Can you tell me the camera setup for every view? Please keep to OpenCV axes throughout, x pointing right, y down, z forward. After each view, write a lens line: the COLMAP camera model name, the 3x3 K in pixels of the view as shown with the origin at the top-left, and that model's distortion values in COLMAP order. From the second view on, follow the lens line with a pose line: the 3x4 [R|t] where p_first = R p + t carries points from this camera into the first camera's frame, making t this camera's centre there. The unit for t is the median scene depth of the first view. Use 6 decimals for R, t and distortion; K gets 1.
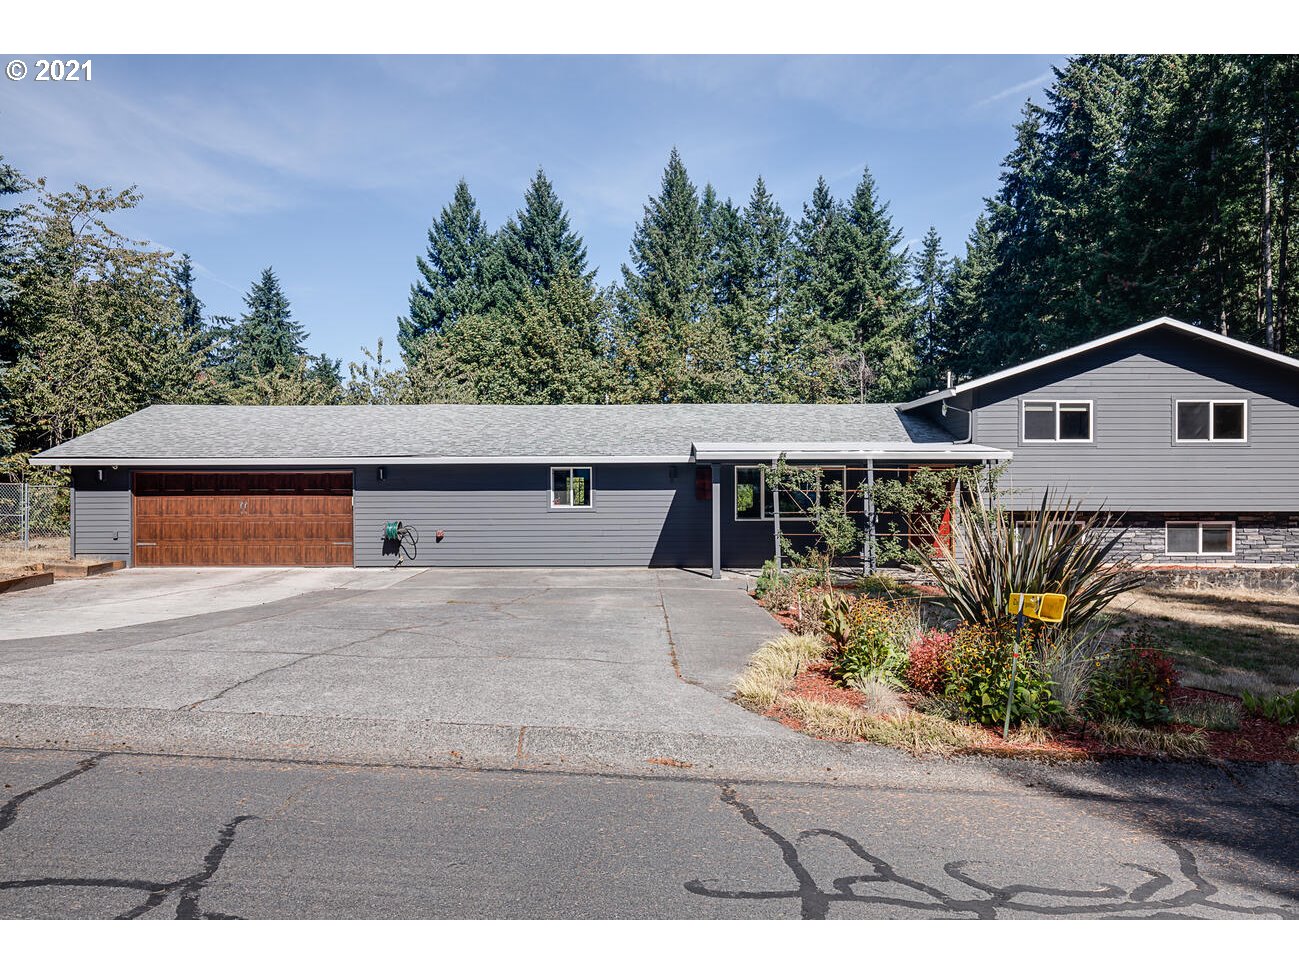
lens RADIAL K [[878.1, 0, 653.7], [0, 878.1, 492.3], [0, 0, 1]] dist [-0.001468, 0.007371]
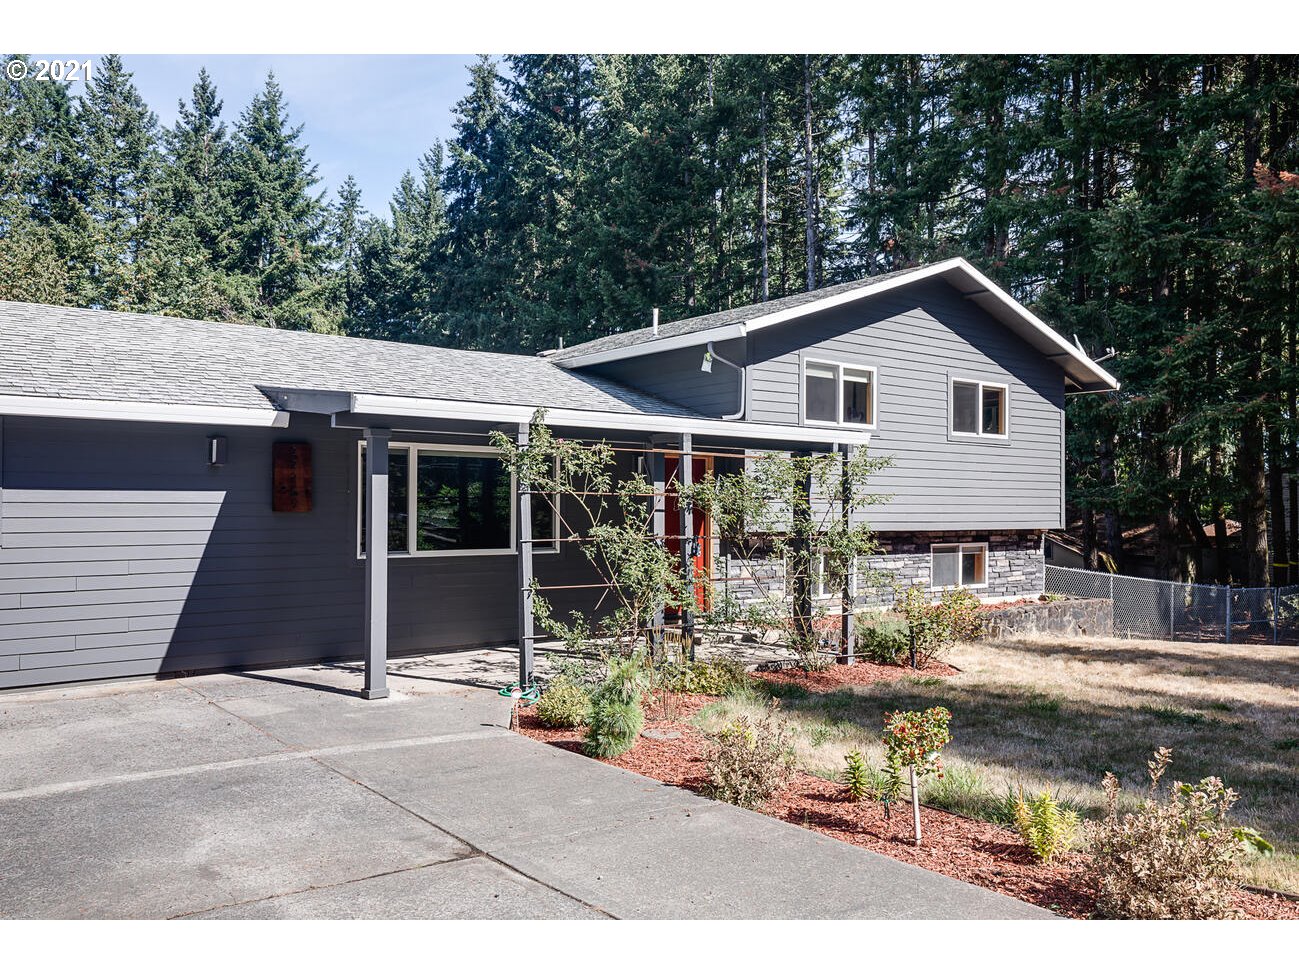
lens RADIAL K [[1014.5, 0, 650.4], [0, 1014.5, 496.7], [0, 0, 1]] dist [0.021929, -0.003326]
pose [[0.790816, 0.011107, 0.611954, -0.051252], [-0.001989, 0.999877, -0.015578, 0.003324], [-0.612051, 0.011102, 0.790740, 0.212259]]
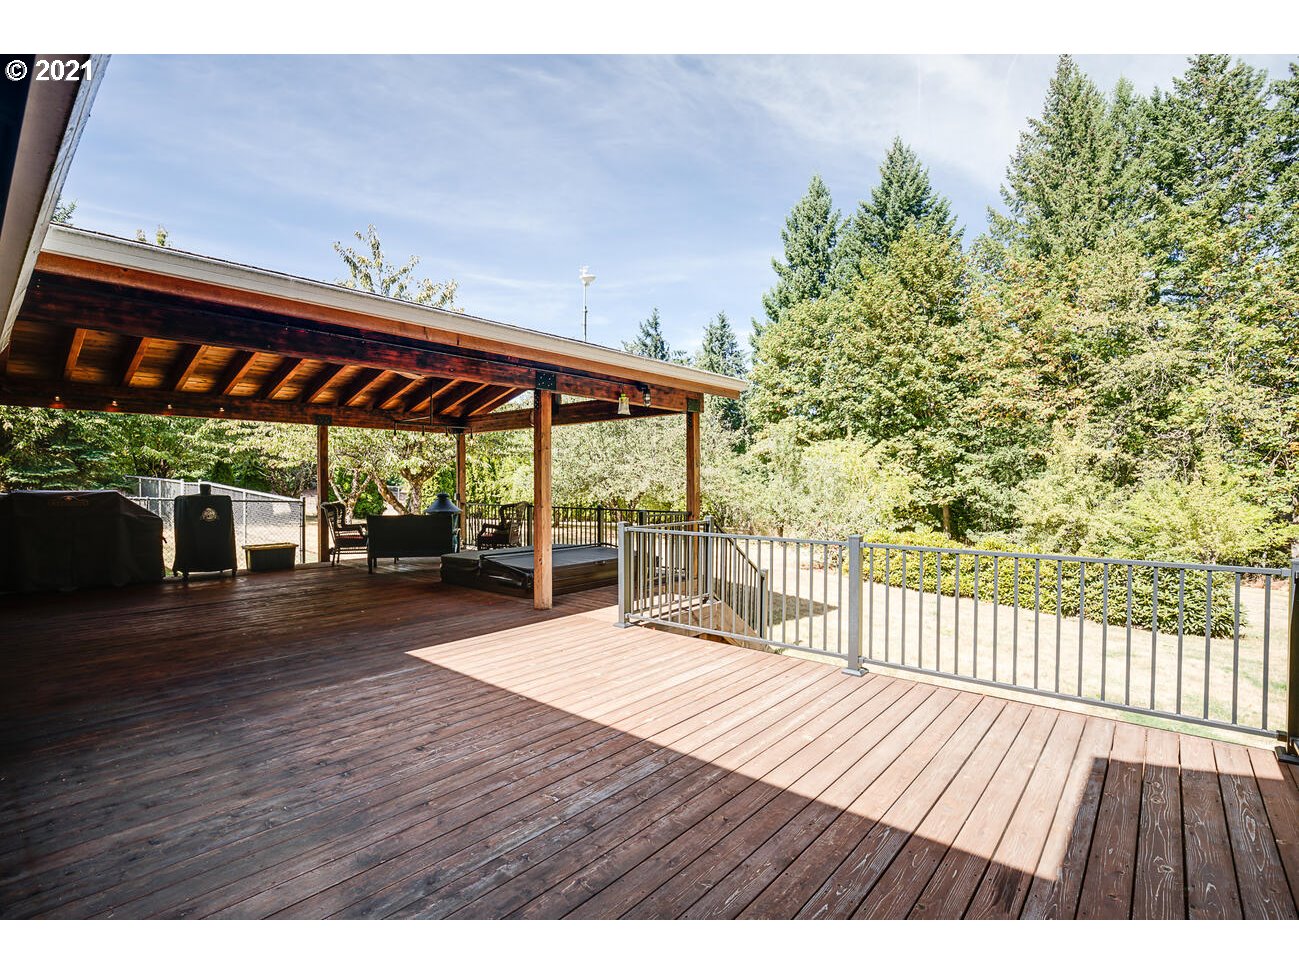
lens RADIAL K [[596.1, 0, 652.2], [0, 596.1, 492.2], [0, 0, 1]] dist [-0.038873, 0.005102]
pose [[0.763419, 0.017825, -0.645657, 0.142698], [-0.013490, 0.999841, 0.011653, 0.007609], [0.645762, -0.000186, 0.763539, 0.656815]]
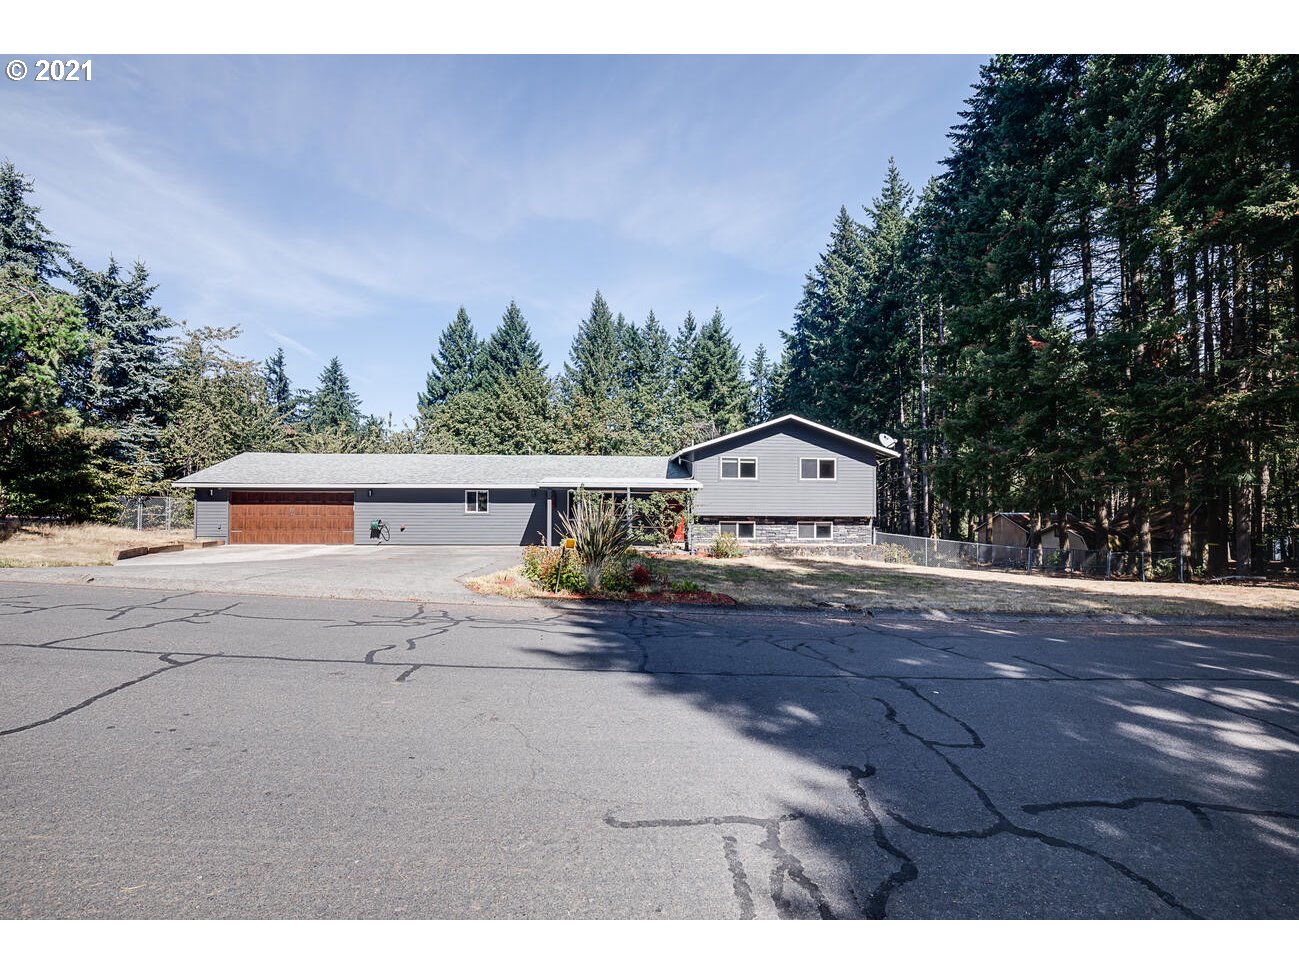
lens RADIAL K [[596.1, 0, 653.8], [0, 596.1, 495.8], [0, 0, 1]] dist [-0.038873, 0.005102]
pose [[0.997080, 0.007785, 0.075969, 0.078984], [-0.006120, 0.999736, -0.022132, 0.003470], [-0.076122, 0.021602, 0.996865, -0.112312]]
